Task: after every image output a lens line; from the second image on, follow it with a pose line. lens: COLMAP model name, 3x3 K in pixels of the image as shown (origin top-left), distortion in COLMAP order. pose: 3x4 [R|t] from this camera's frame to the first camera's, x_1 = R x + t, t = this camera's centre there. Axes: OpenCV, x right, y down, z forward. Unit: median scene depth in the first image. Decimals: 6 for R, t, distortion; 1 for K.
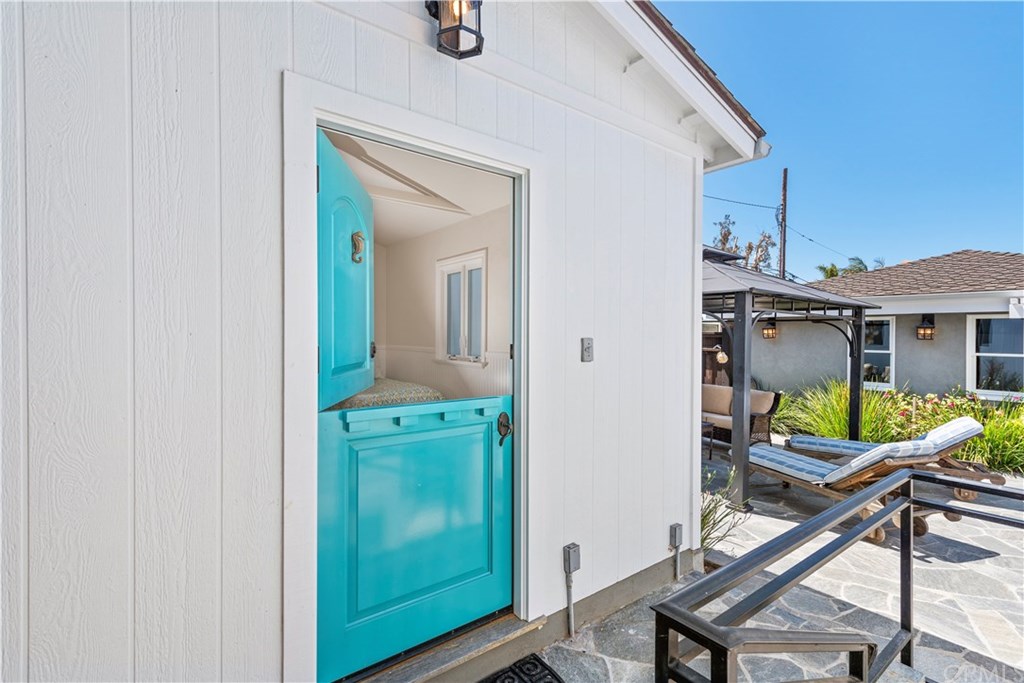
lens RADIAL K [[460.0, 0, 512.0], [0, 460.0, 339.0], [0, 0, 1]] dist [0.003596, -0.000393]
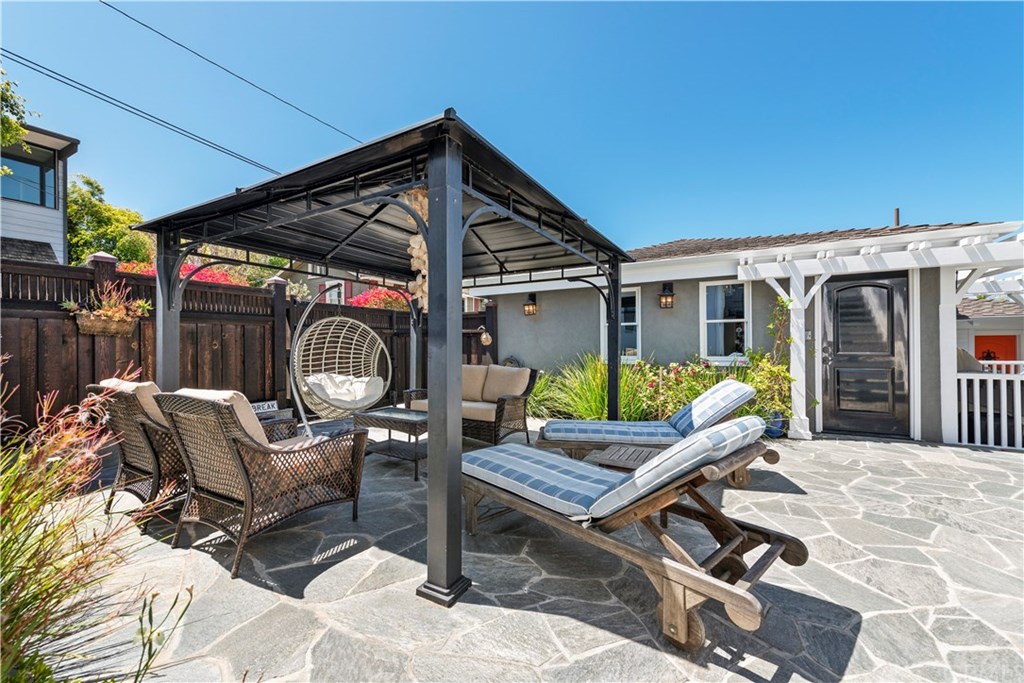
lens RADIAL K [[410.8, 0, 510.5], [0, 410.8, 339.5], [0, 0, 1]] dist [0.002095, -0.000045]
pose [[0.907805, -0.013028, 0.419189, 0.233521], [0.016438, 0.999855, -0.004526, 0.066869], [-0.419069, 0.010999, 0.907888, 0.354460]]
